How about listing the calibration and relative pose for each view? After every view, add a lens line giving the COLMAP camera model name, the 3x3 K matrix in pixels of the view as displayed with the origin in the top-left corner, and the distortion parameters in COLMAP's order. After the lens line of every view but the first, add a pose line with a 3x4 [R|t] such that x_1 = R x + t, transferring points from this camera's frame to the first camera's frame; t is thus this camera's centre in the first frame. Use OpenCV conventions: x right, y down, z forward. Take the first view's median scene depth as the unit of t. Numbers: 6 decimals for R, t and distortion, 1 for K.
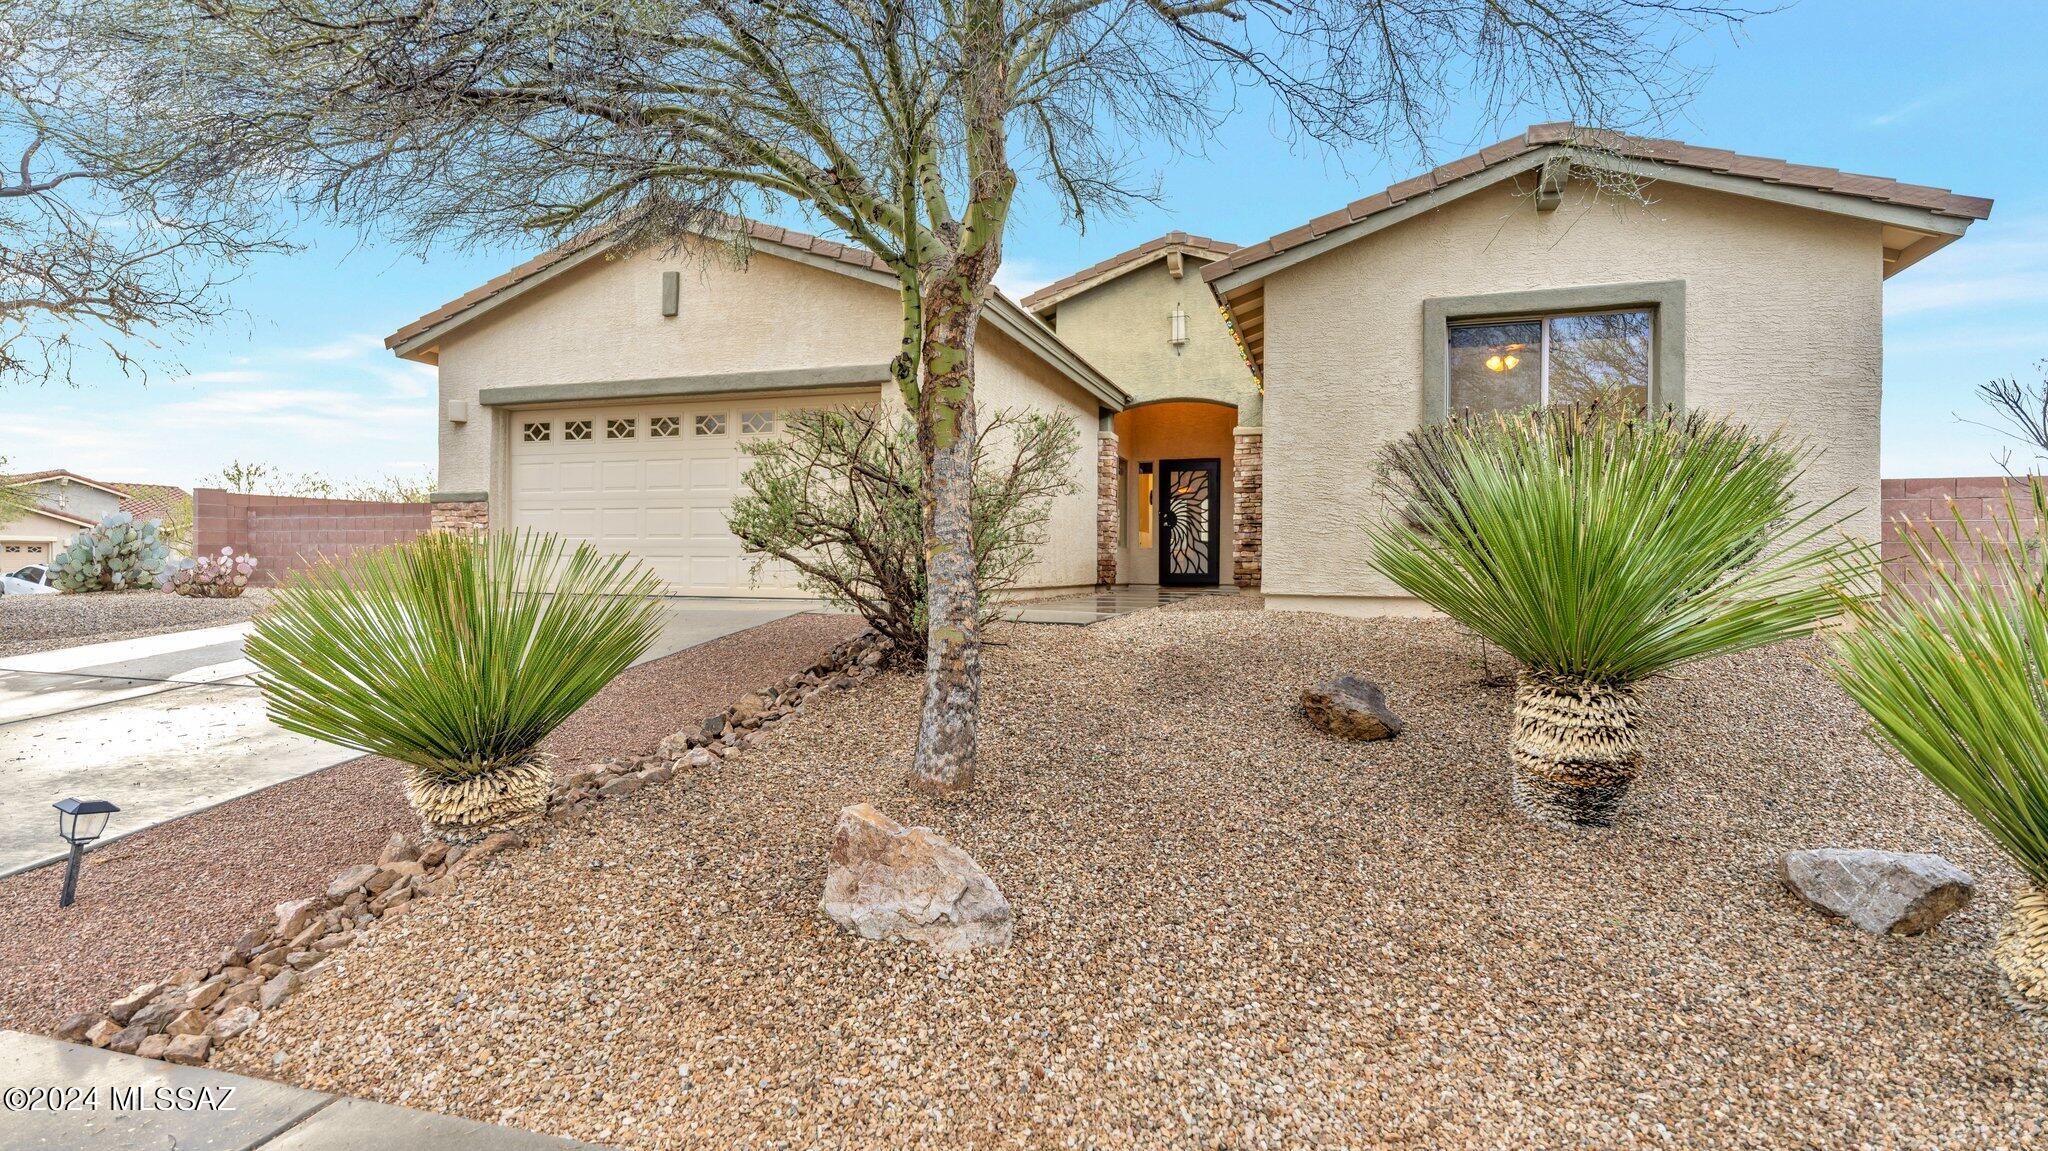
lens RADIAL K [[1020.0, 0, 1024.0], [0, 1020.0, 575.5], [0, 0, 1]] dist [-0.000669, -0.000699]
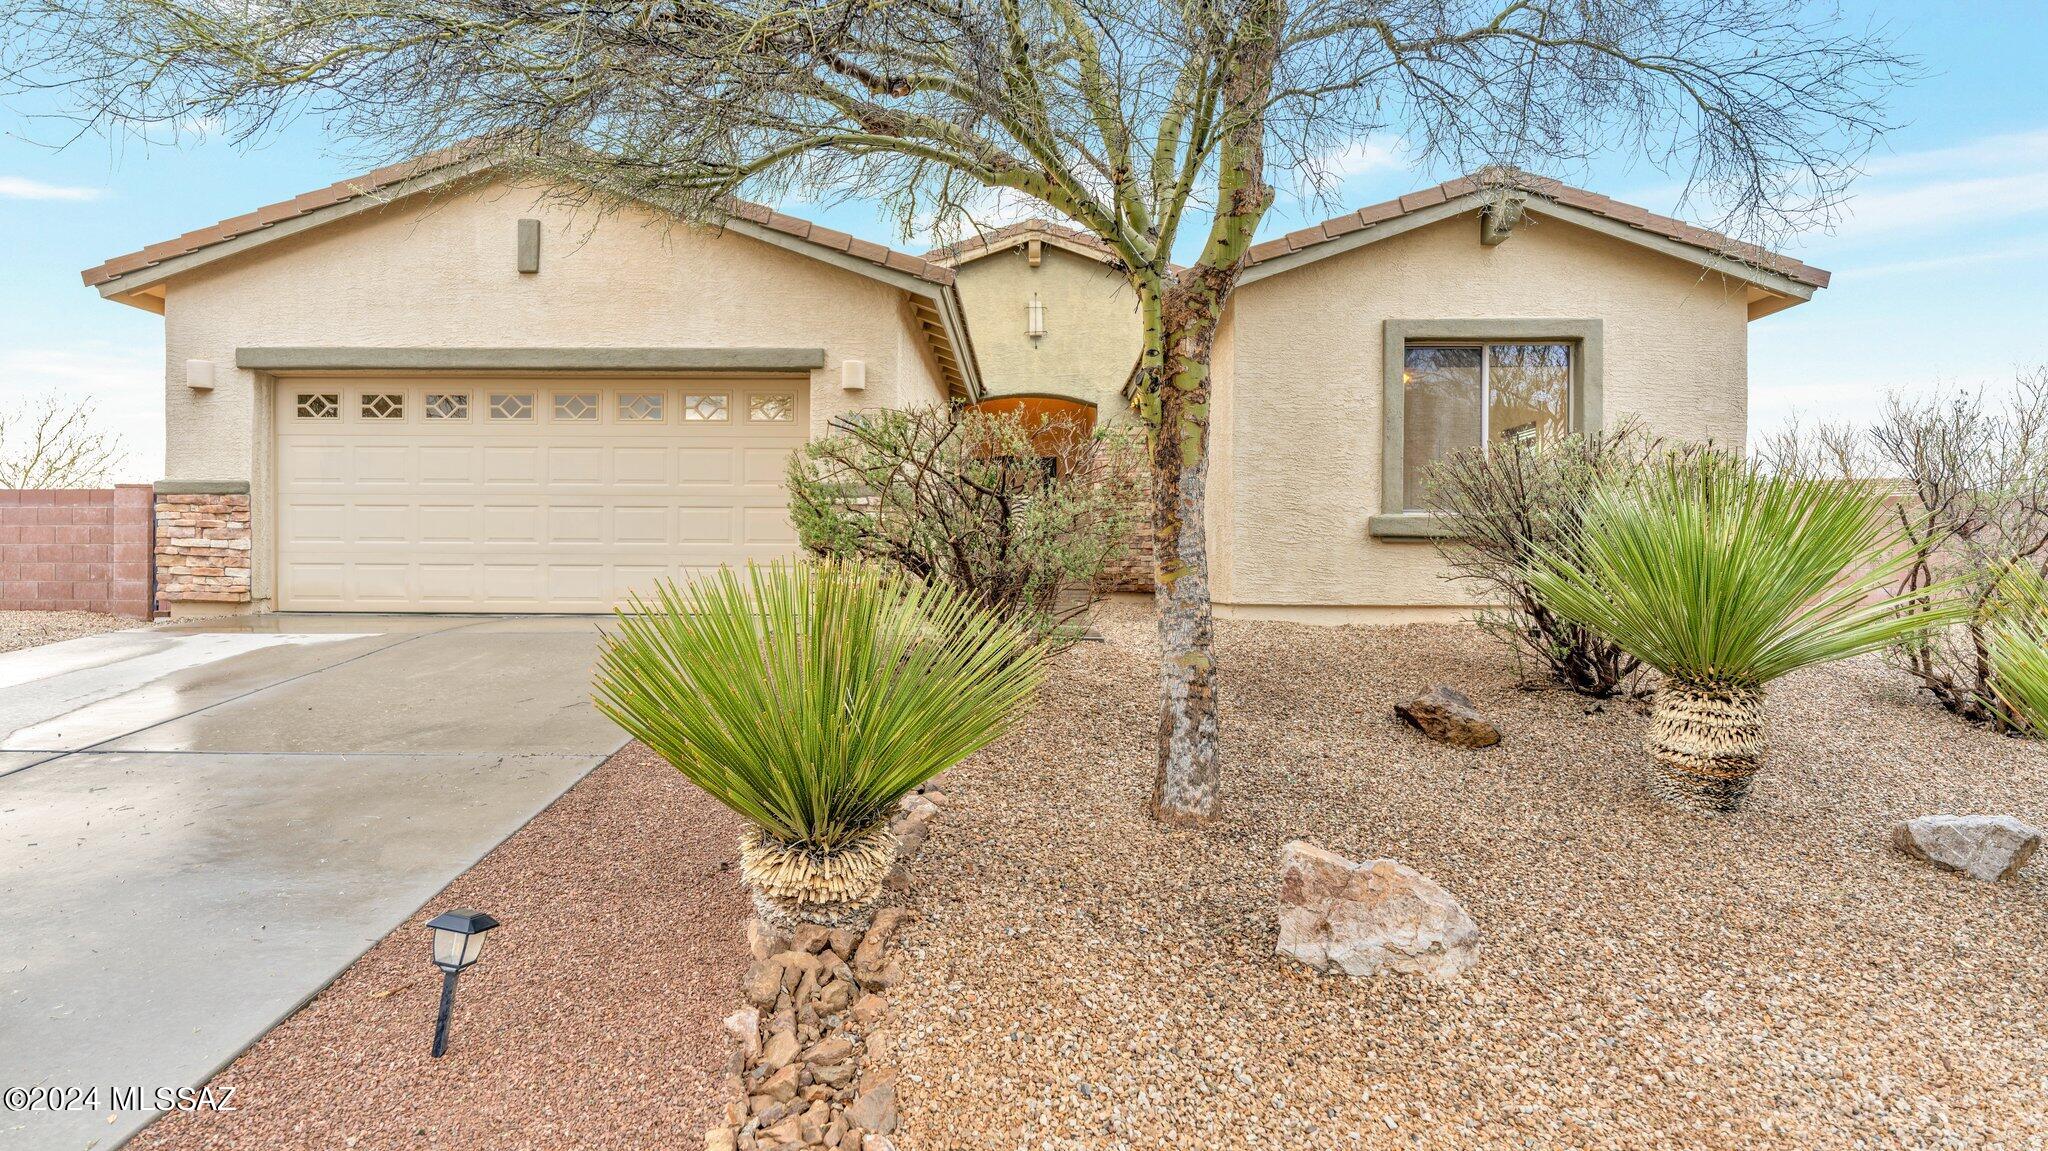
lens RADIAL K [[1118.5, 0, 1024.0], [0, 1118.5, 575.5], [0, 0, 1]] dist [-0.004063, 0.000519]
pose [[0.952216, -0.005467, 0.305378, -0.318305], [0.004605, 0.999983, 0.003543, -0.015604], [-0.305392, -0.001967, 0.952225, 0.025846]]
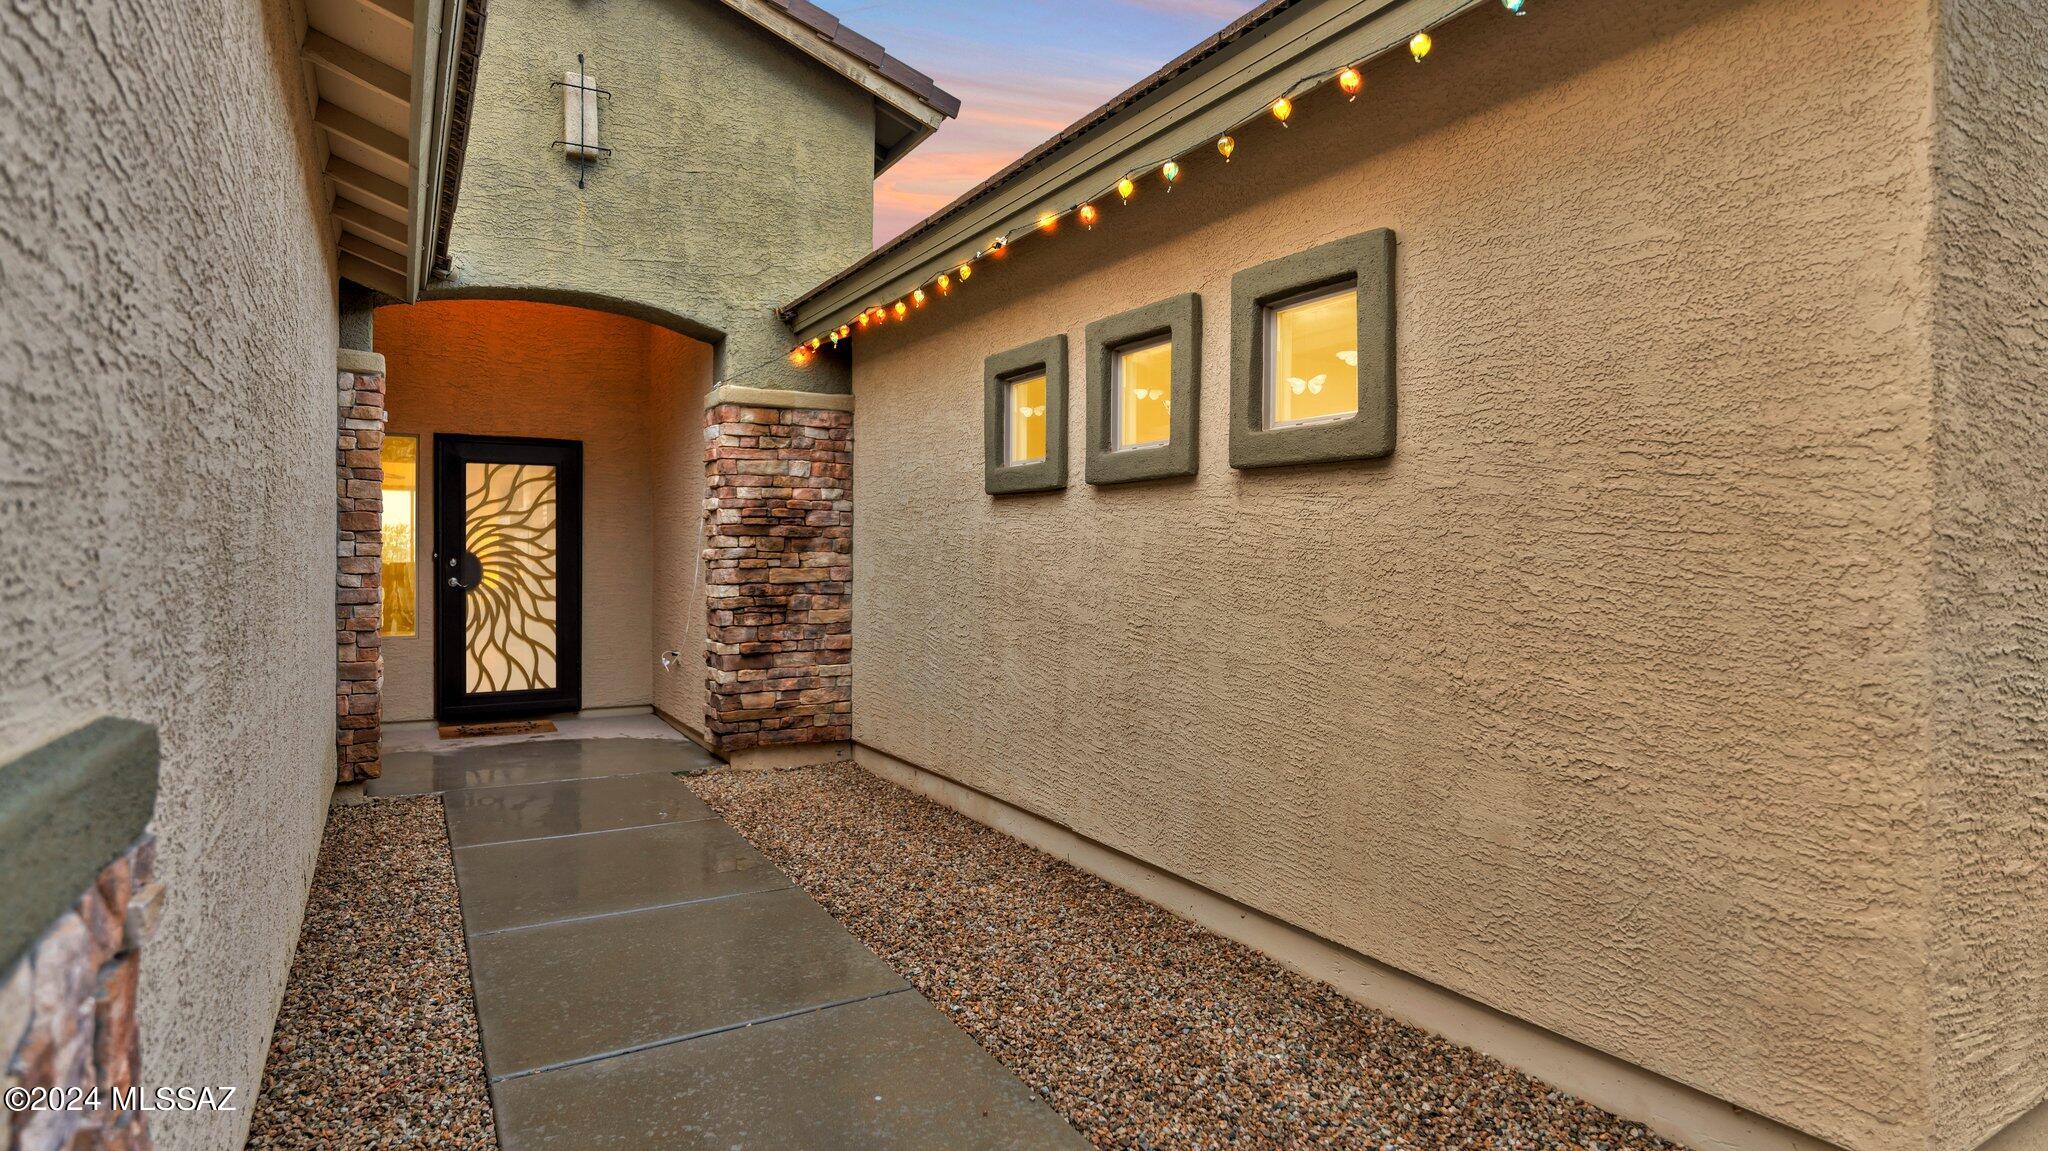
lens RADIAL K [[1049.5, 0, 1017.5], [0, 1049.5, 560.1], [0, 0, 1]] dist [0.001028, 0.000139]
pose [[0.657778, -0.007577, 0.753174, -0.083565], [0.000688, 0.999955, 0.009458, -0.131931], [-0.753211, -0.005703, 0.657754, 1.079389]]
